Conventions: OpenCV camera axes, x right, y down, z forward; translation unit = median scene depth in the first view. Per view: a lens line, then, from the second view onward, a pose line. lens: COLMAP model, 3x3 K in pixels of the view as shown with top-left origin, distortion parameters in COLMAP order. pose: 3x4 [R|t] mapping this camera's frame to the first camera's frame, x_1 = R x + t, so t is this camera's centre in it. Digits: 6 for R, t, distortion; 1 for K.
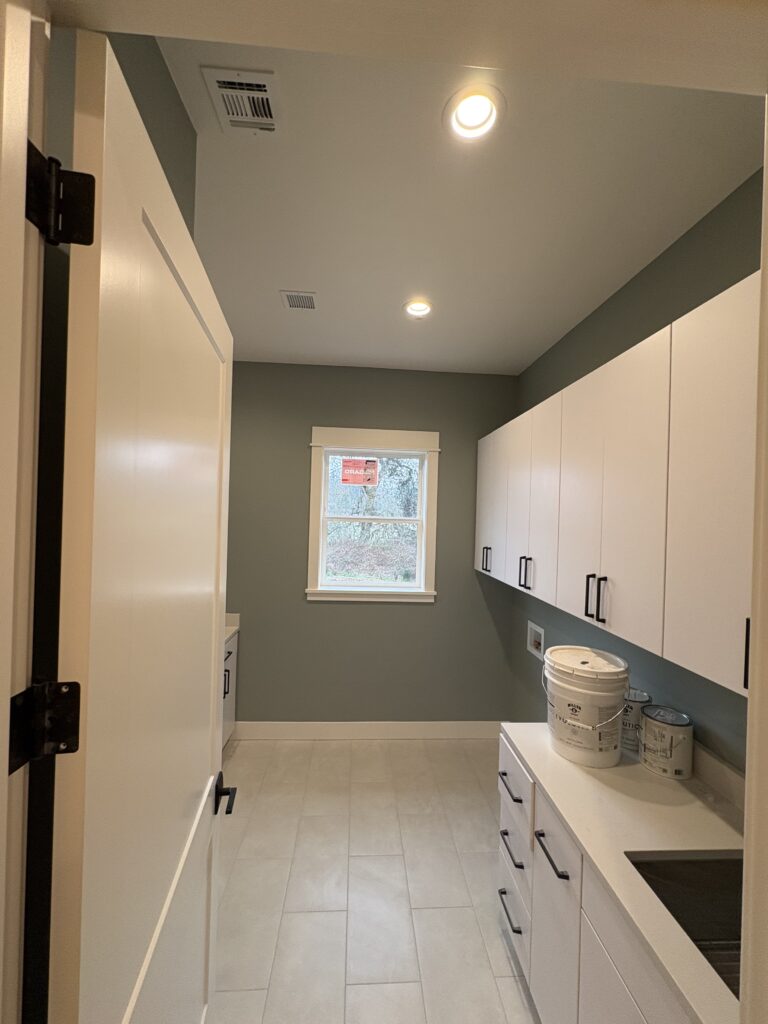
lens RADIAL K [[410.1, 0, 383.1], [0, 410.1, 513.8], [0, 0, 1]] dist [0.000539, -0.000065]
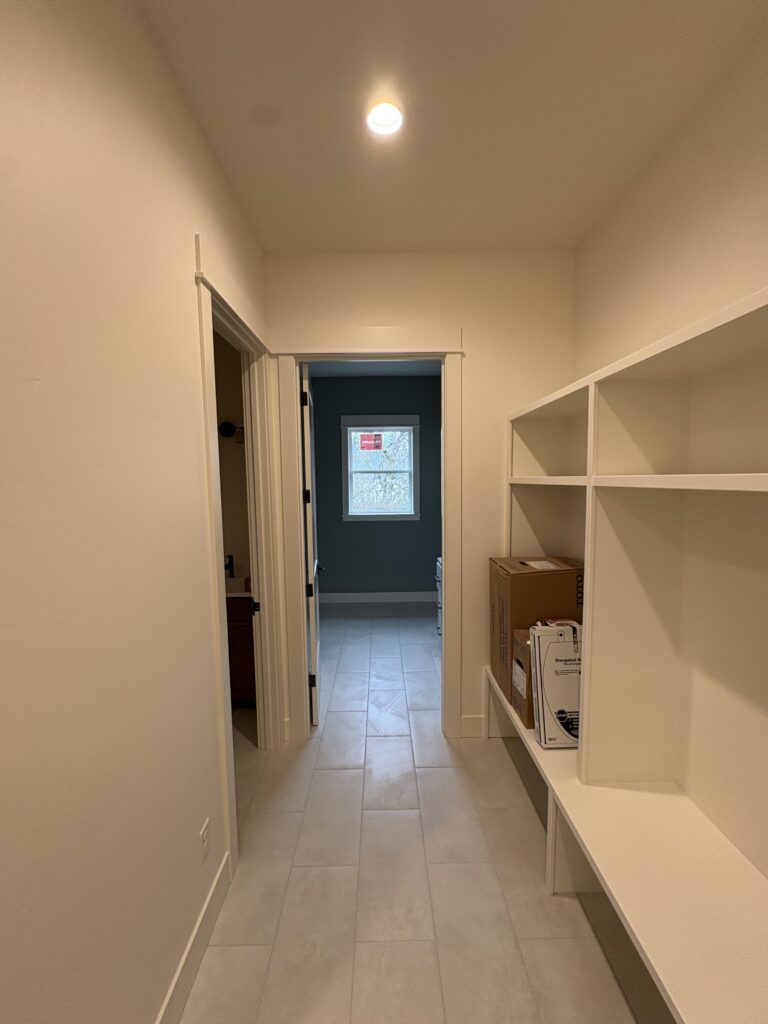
lens RADIAL K [[410.1, 0, 383.4], [0, 410.1, 510.8], [0, 0, 1]] dist [0.000539, -0.000065]
pose [[0.997923, -0.029036, -0.057501, 0.066905], [0.033365, 0.996564, 0.075812, 0.043422], [0.055102, -0.077573, 0.995463, -0.567359]]
